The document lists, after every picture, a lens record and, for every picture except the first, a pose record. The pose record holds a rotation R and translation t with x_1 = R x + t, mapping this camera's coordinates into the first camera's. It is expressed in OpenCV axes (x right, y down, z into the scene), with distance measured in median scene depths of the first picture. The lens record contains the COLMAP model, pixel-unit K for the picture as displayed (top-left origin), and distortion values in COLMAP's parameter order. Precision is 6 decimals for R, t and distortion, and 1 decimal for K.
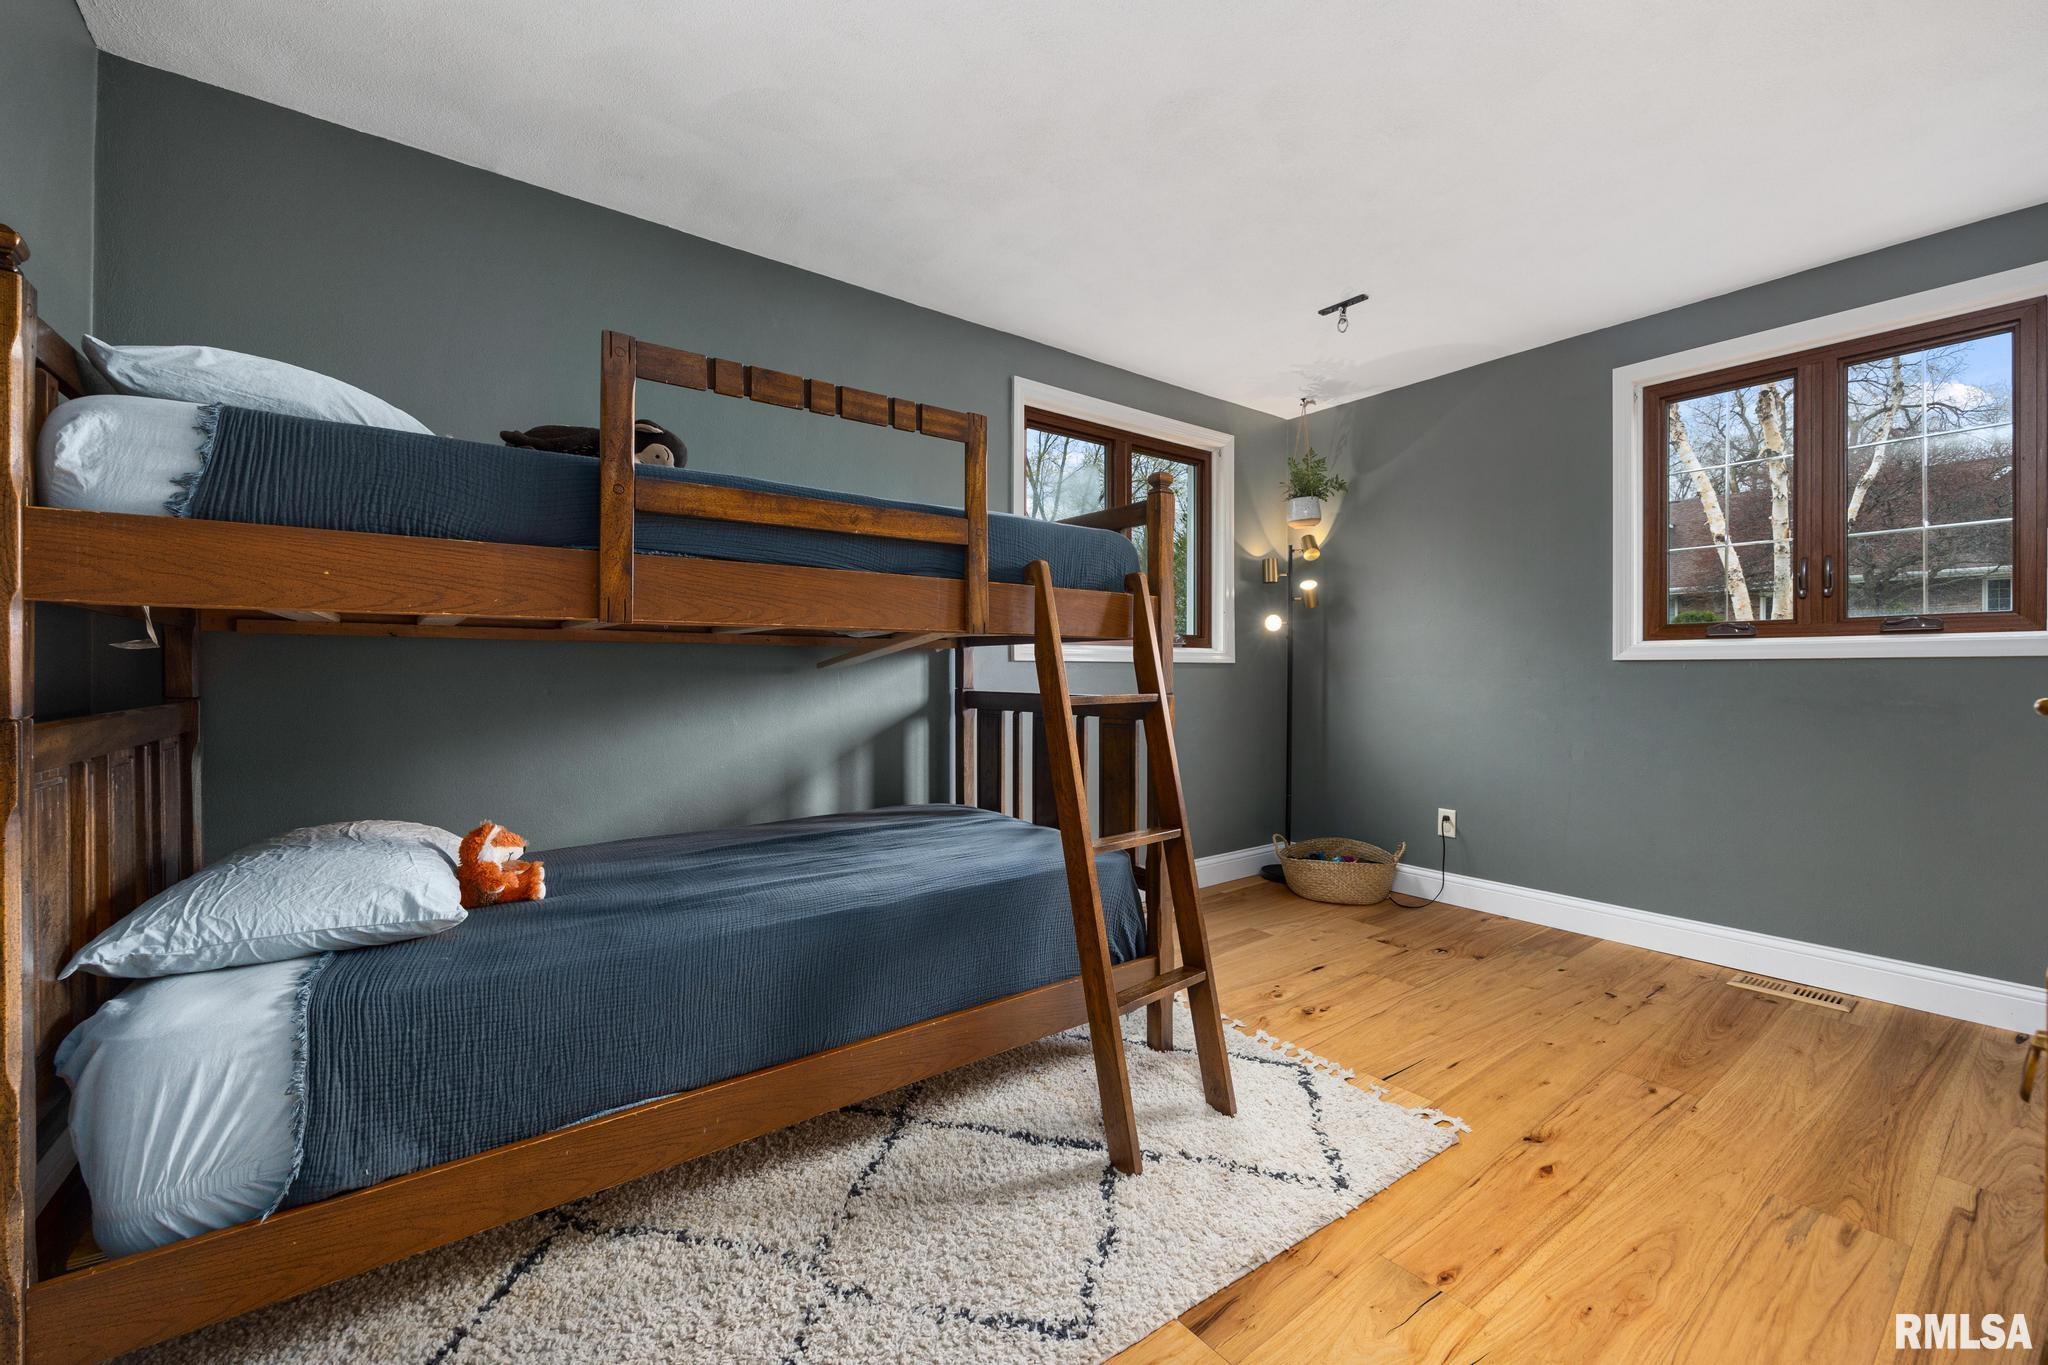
lens RADIAL K [[818.0, 0, 1041.7], [0, 818.0, 678.3], [0, 0, 1]] dist [0.000115, 0.000201]
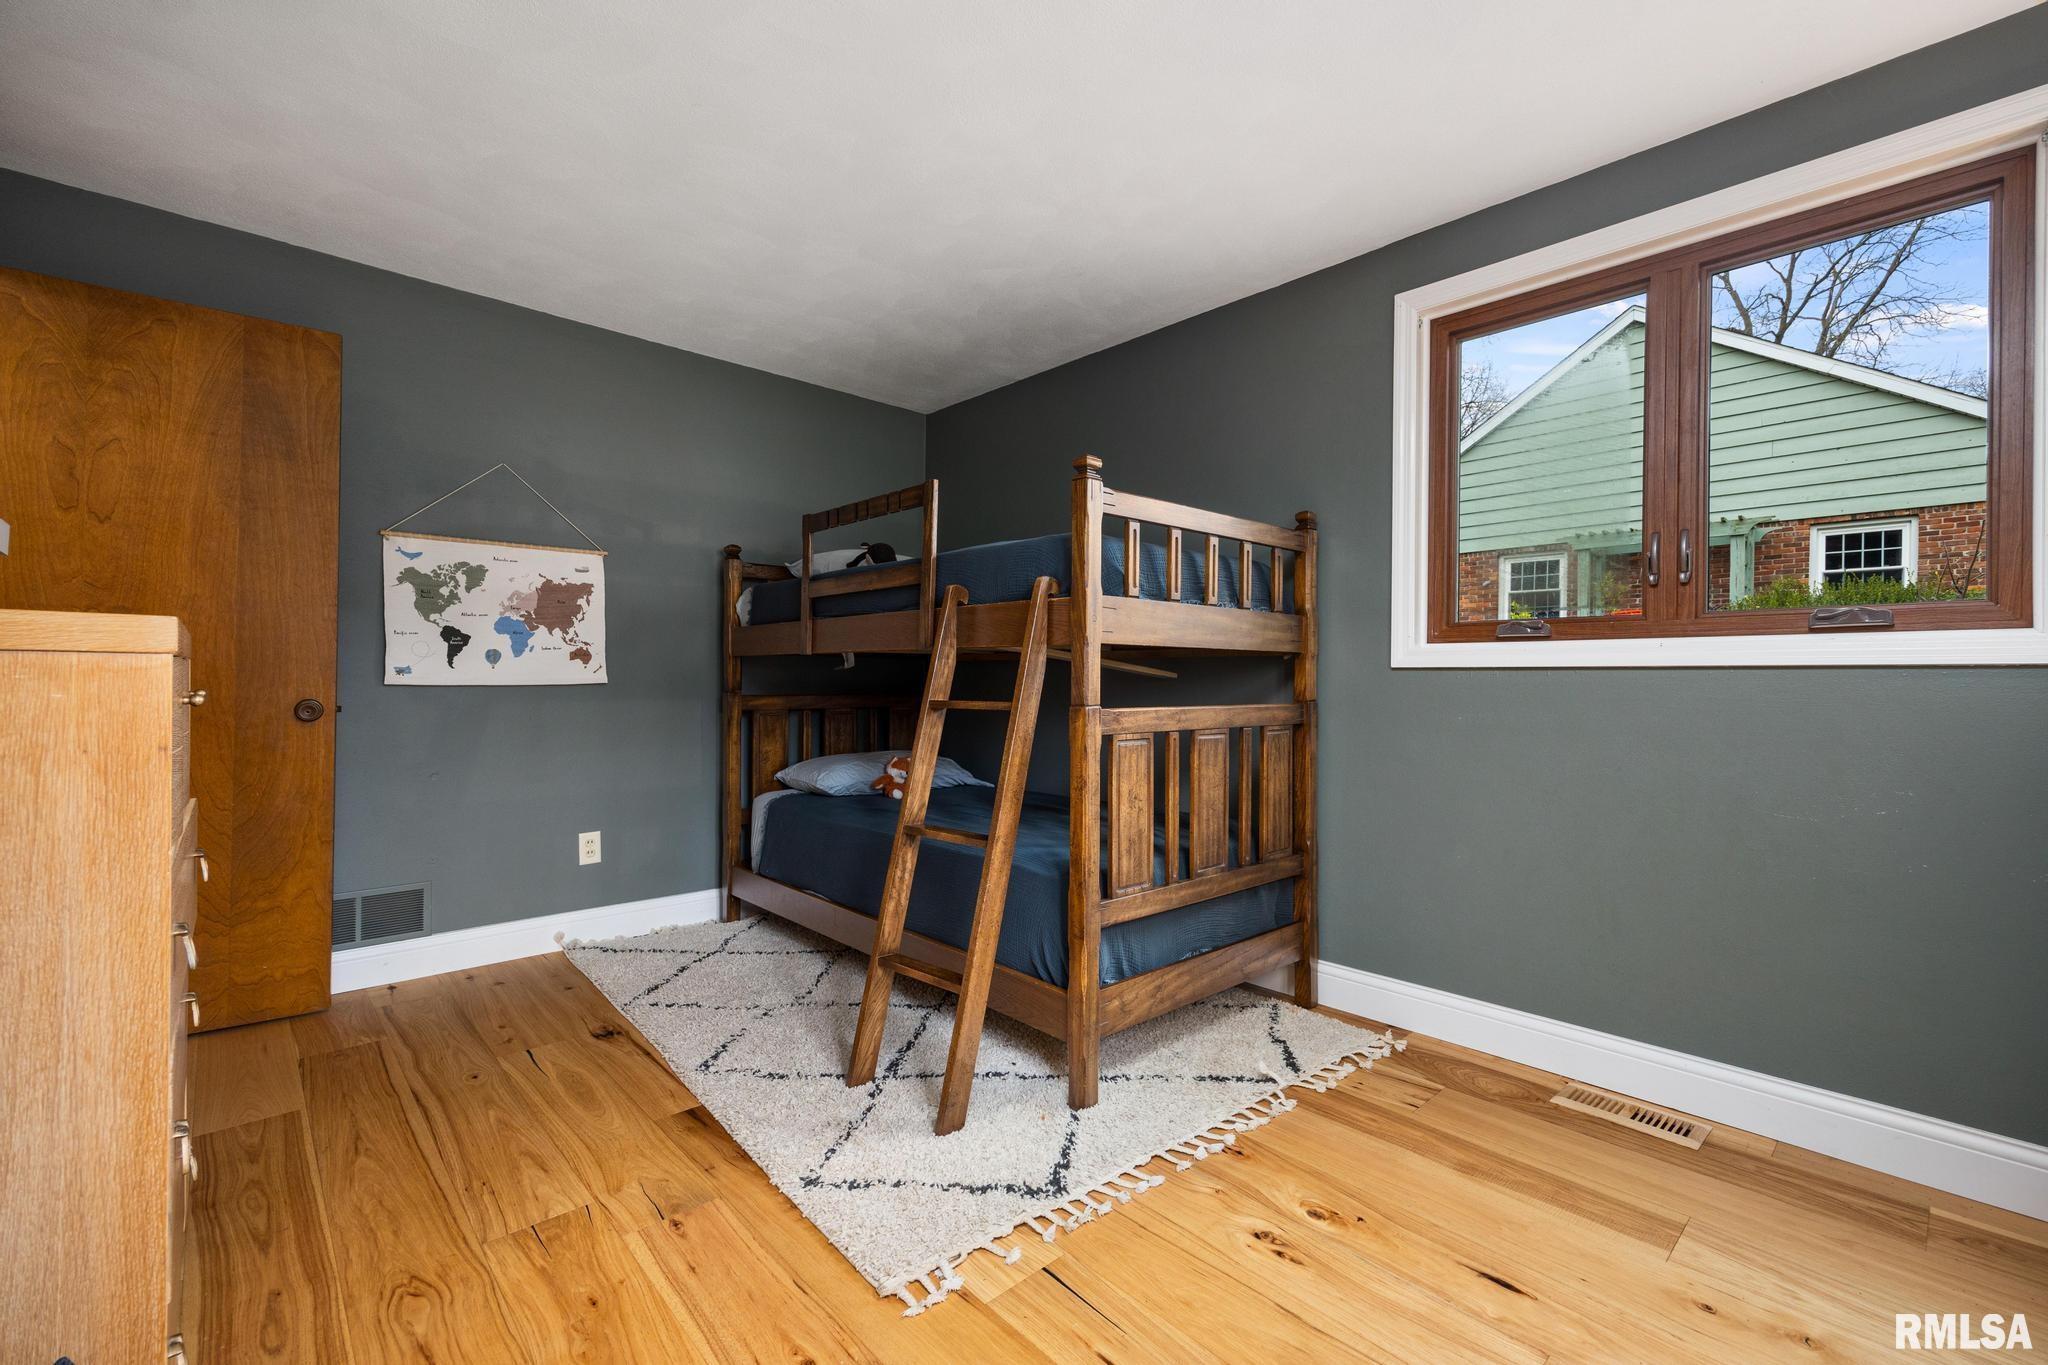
lens RADIAL K [[864.9, 0, 1037.7], [0, 864.9, 680.4], [0, 0, 1]] dist [0.000948, 0.000220]
pose [[0.096543, 0.002878, -0.995325, 1.455335], [-0.012717, 0.999918, 0.001658, -0.012553], [0.995248, 0.012498, 0.096572, 1.163569]]
